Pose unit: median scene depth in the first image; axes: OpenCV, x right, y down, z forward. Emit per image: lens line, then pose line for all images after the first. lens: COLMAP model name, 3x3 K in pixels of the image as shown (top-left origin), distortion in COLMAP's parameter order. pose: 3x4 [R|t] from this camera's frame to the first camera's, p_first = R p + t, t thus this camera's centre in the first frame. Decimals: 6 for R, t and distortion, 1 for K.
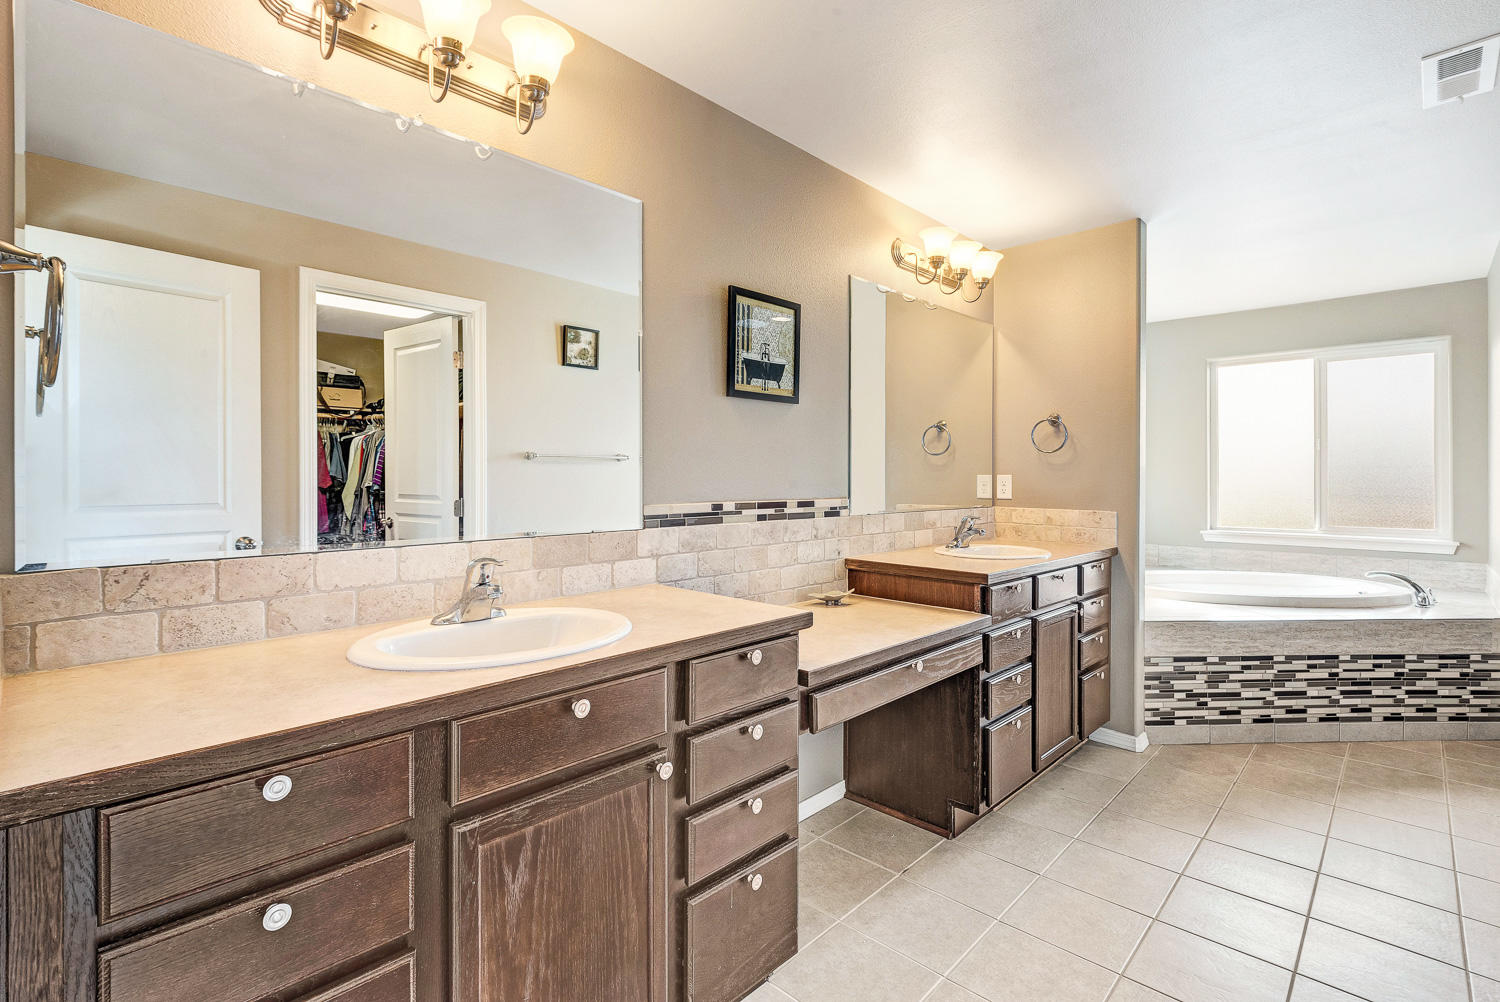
lens RADIAL K [[692.2, 0, 777.3], [0, 692.2, 479.0], [0, 0, 1]] dist [0.012046, 0.000178]
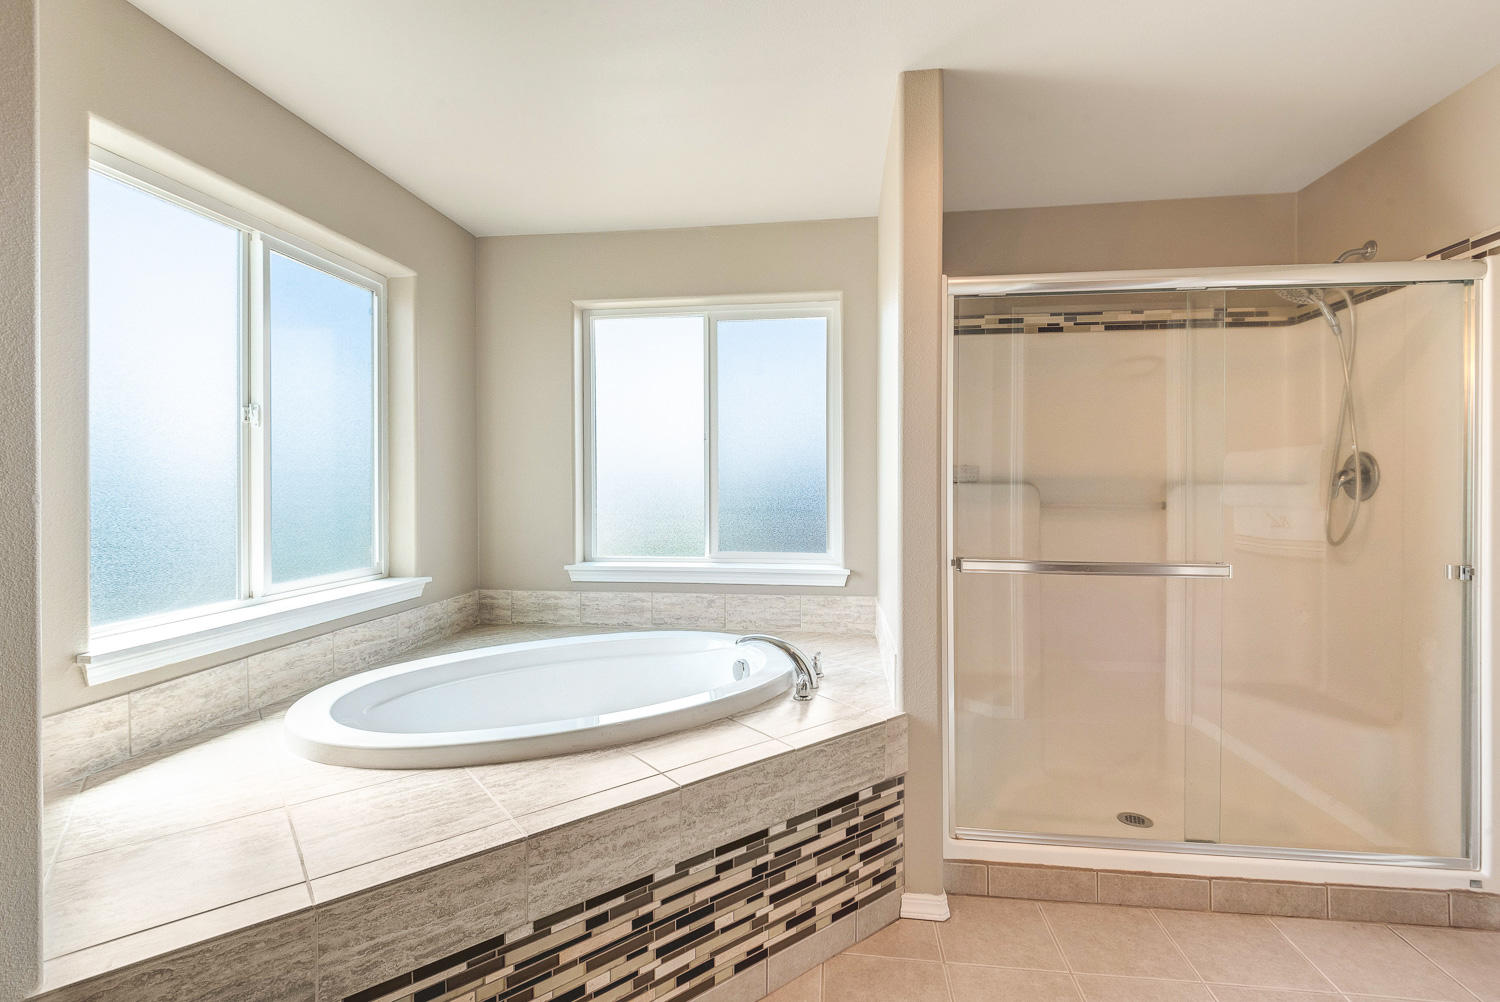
lens RADIAL K [[692.2, 0, 750.8], [0, 692.2, 492.2], [0, 0, 1]] dist [0.012046, 0.000178]
pose [[0.816201, -0.012086, 0.577642, 0.596408], [0.007314, 0.999917, 0.010587, 0.001230], [-0.577722, -0.004416, 0.816222, 0.594417]]
